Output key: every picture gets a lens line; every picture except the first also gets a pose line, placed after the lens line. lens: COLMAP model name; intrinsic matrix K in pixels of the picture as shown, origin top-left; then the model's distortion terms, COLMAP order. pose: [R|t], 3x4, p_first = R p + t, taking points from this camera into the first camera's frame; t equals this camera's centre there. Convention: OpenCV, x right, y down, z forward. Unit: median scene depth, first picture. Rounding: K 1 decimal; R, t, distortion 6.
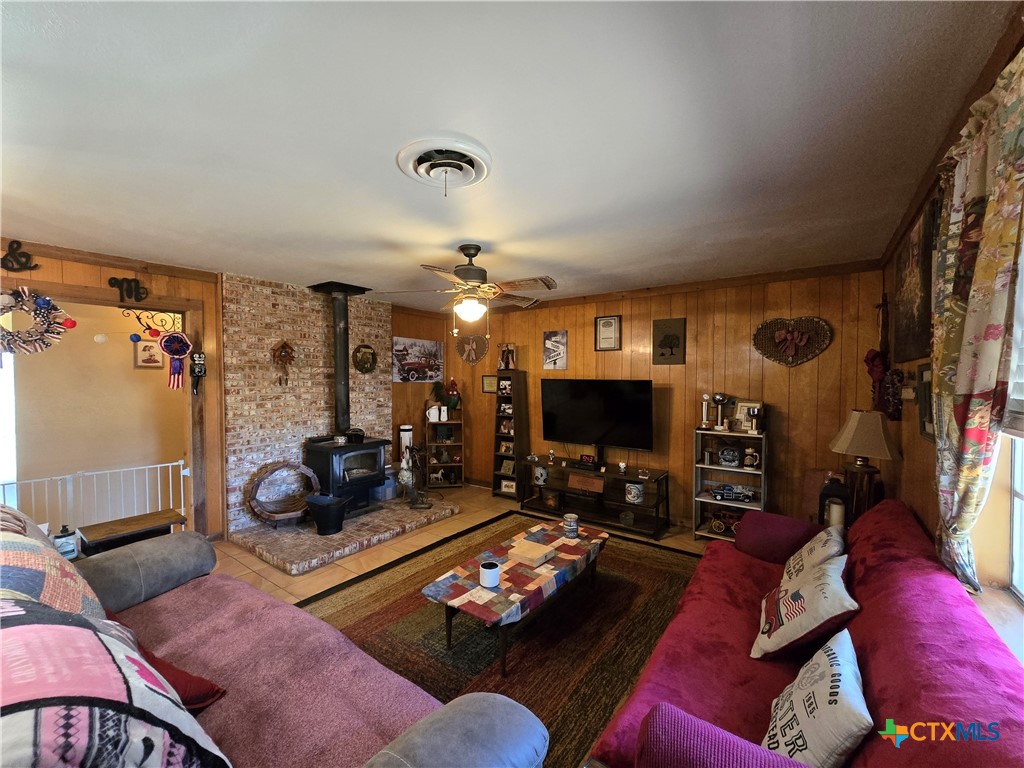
lens RADIAL K [[419.1, 0, 512.2], [0, 419.1, 388.1], [0, 0, 1]] dist [-0.003934, 0.001056]
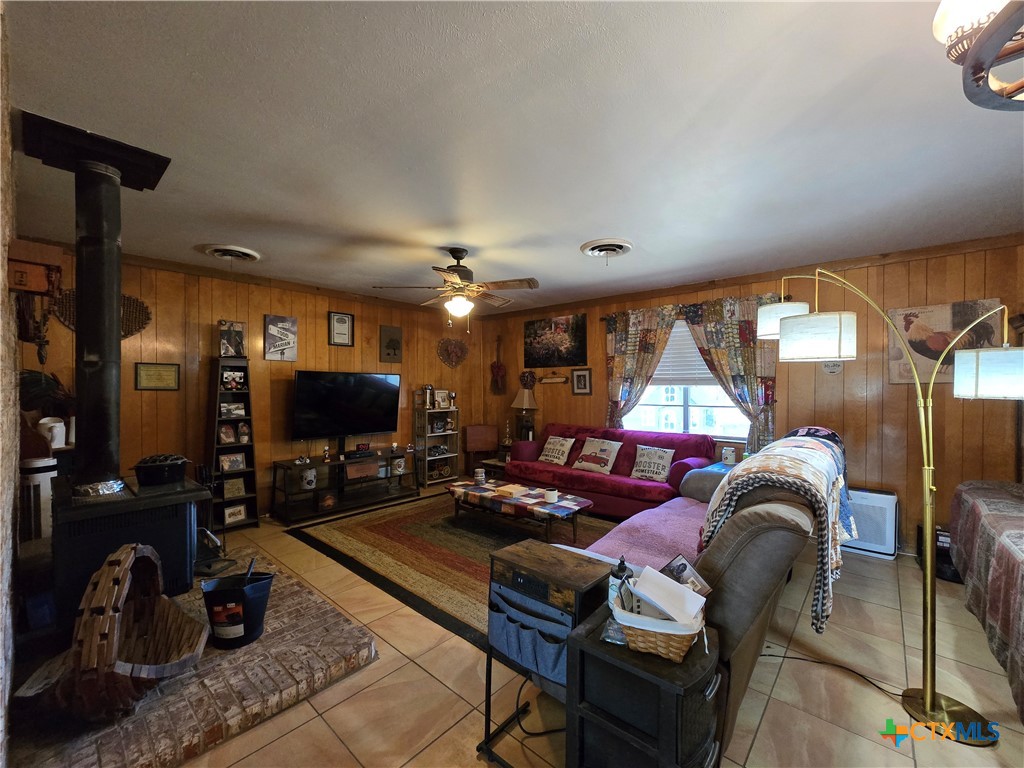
lens RADIAL K [[419.1, 0, 508.7], [0, 419.1, 386.2], [0, 0, 1]] dist [-0.003934, 0.001056]
pose [[0.096087, -0.001489, 0.995372, -0.766241], [0.021871, 0.999761, -0.000616, 0.021096], [-0.995133, 0.021829, 0.096096, 0.482535]]
